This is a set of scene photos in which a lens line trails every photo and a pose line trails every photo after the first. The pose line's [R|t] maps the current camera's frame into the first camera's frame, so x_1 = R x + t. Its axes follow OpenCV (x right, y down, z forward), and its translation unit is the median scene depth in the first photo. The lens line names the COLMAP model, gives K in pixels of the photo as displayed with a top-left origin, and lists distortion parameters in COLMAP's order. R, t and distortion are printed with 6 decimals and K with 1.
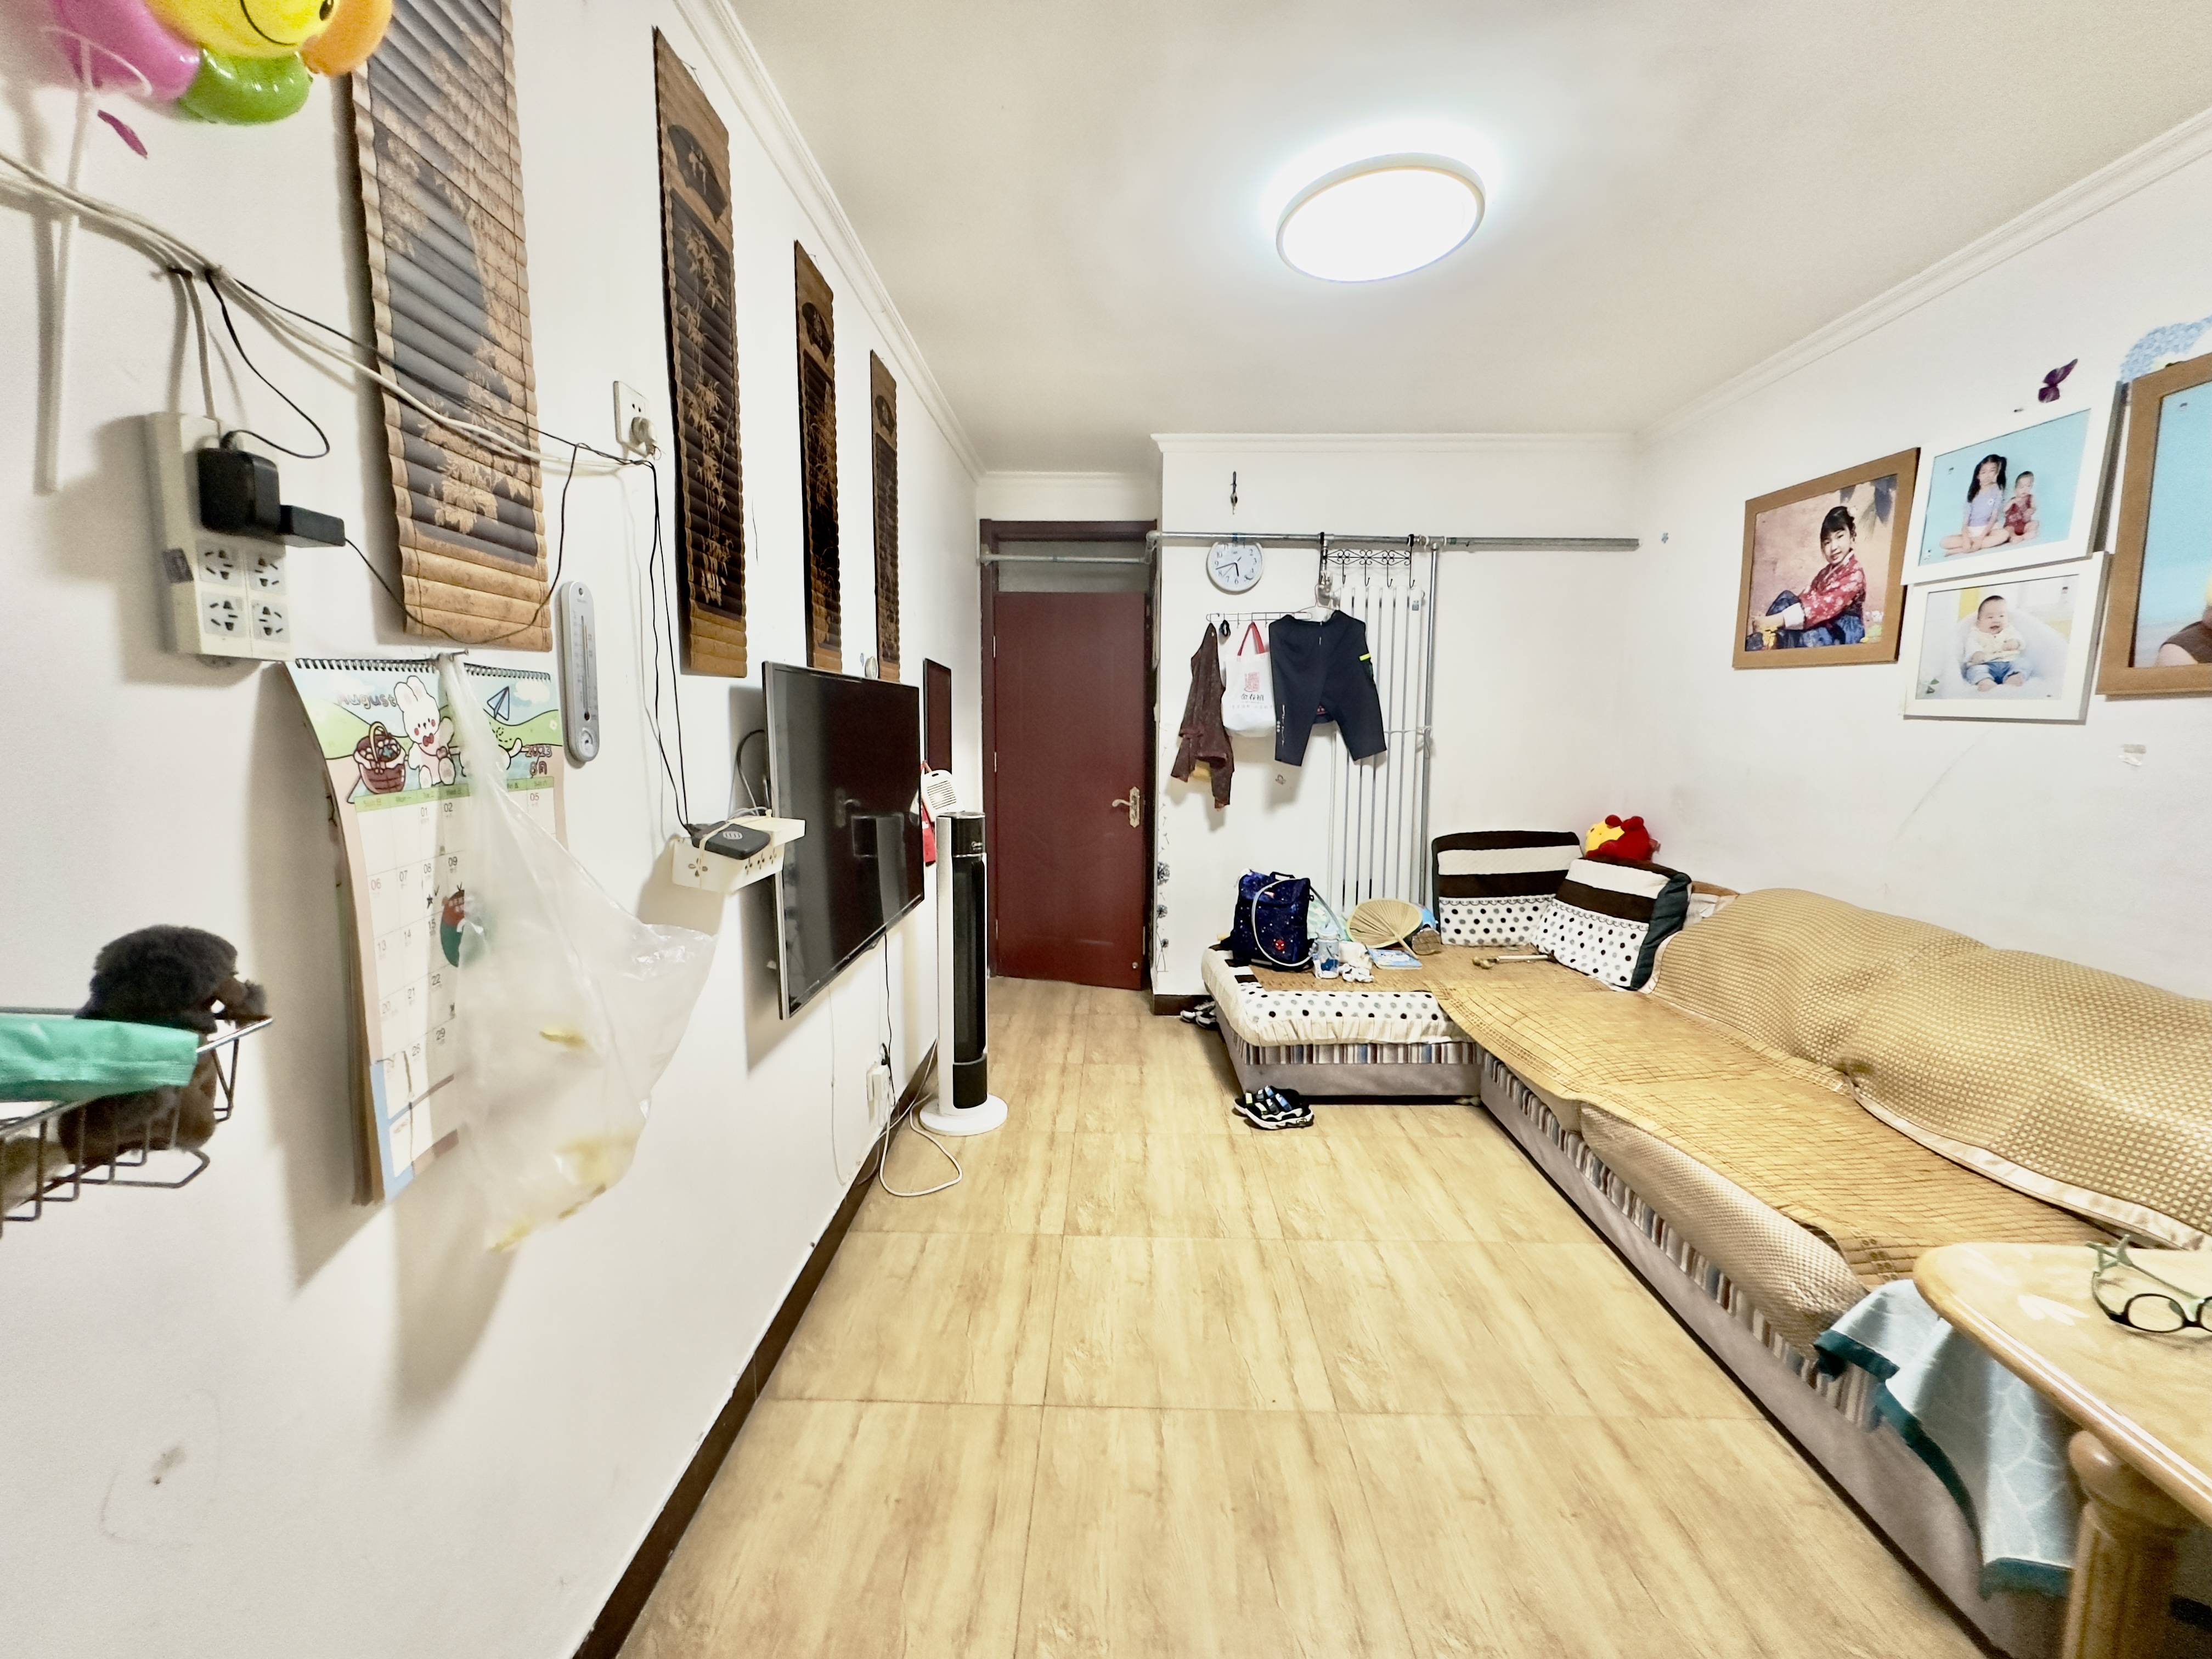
lens RADIAL K [[880.2, 0, 1106.0], [0, 880.2, 827.0], [0, 0, 1]] dist [-0.004529, 0.000566]
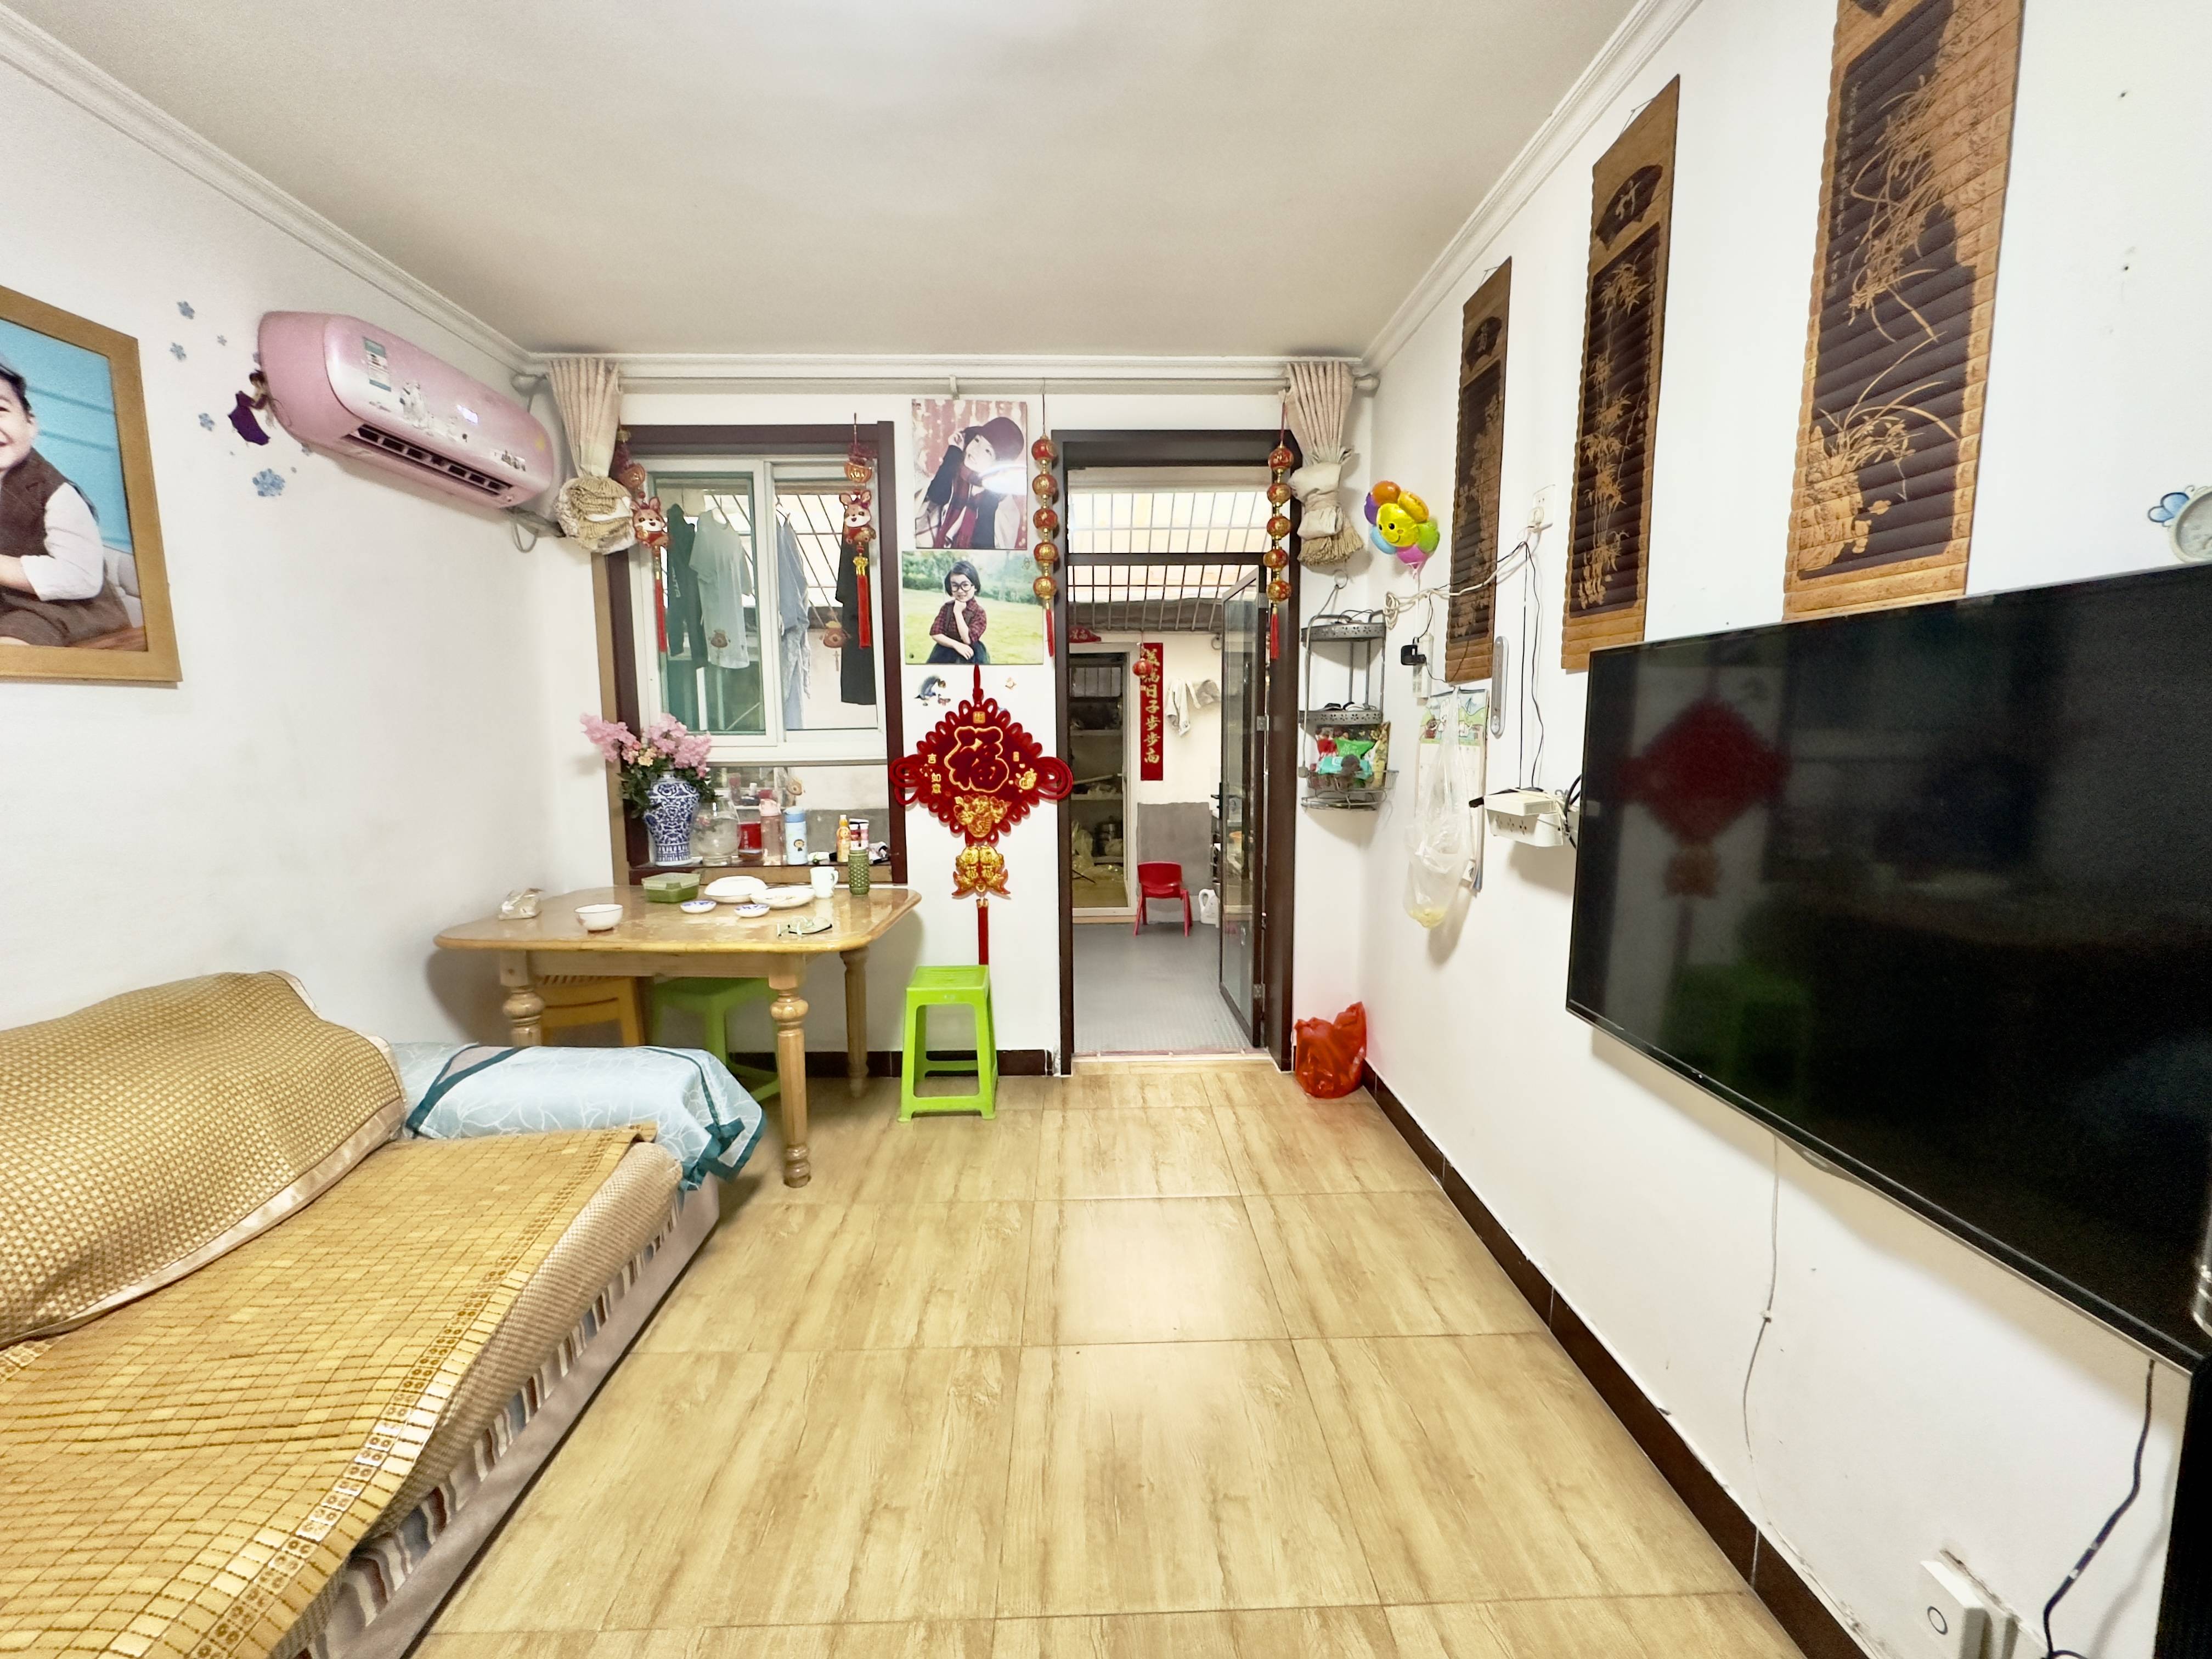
lens RADIAL K [[880.2, 0, 1106.0], [0, 880.2, 827.0], [0, 0, 1]] dist [-0.004529, 0.000566]
pose [[-0.999083, 0.009128, -0.041829, 0.212260], [-0.000744, 0.973159, 0.230131, -0.226139], [0.042807, 0.229951, -0.972260, 2.046480]]
